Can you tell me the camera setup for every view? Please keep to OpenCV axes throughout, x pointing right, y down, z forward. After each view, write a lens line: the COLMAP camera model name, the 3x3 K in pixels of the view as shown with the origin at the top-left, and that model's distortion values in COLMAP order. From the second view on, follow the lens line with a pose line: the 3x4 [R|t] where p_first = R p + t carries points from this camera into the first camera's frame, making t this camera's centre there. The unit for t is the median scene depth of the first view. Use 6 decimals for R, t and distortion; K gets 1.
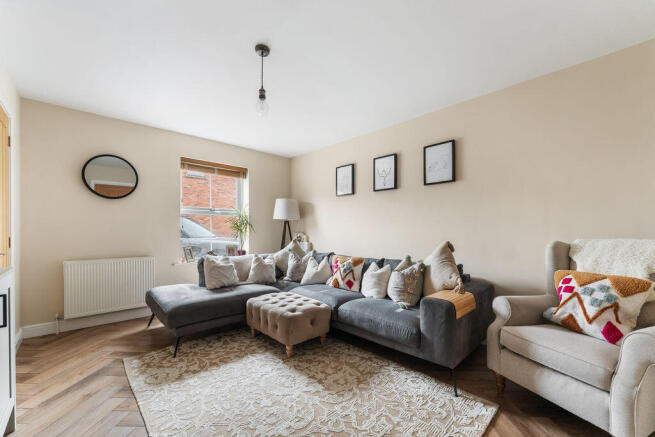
lens RADIAL K [[265.6, 0, 327.0], [0, 265.6, 230.4], [0, 0, 1]] dist [-0.000271, 0.000045]
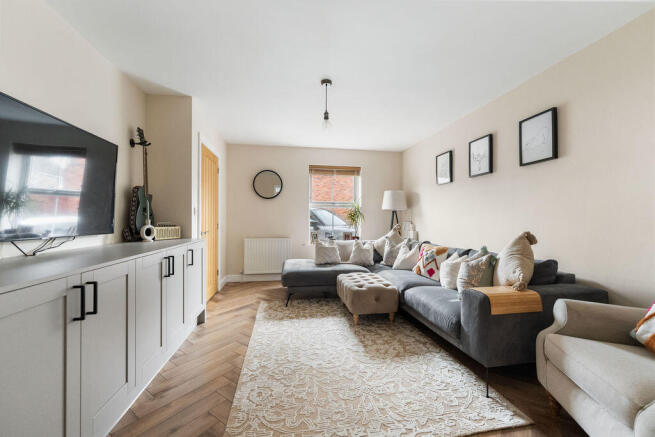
lens RADIAL K [[260.7, 0, 328.7], [0, 260.7, 217.6], [0, 0, 1]] dist [0.000596, -0.000166]
pose [[0.829689, -0.006248, -0.558191, 0.368614], [0.000558, 0.999946, -0.010363, 0.004680], [0.558226, 0.008286, 0.829647, -0.048507]]
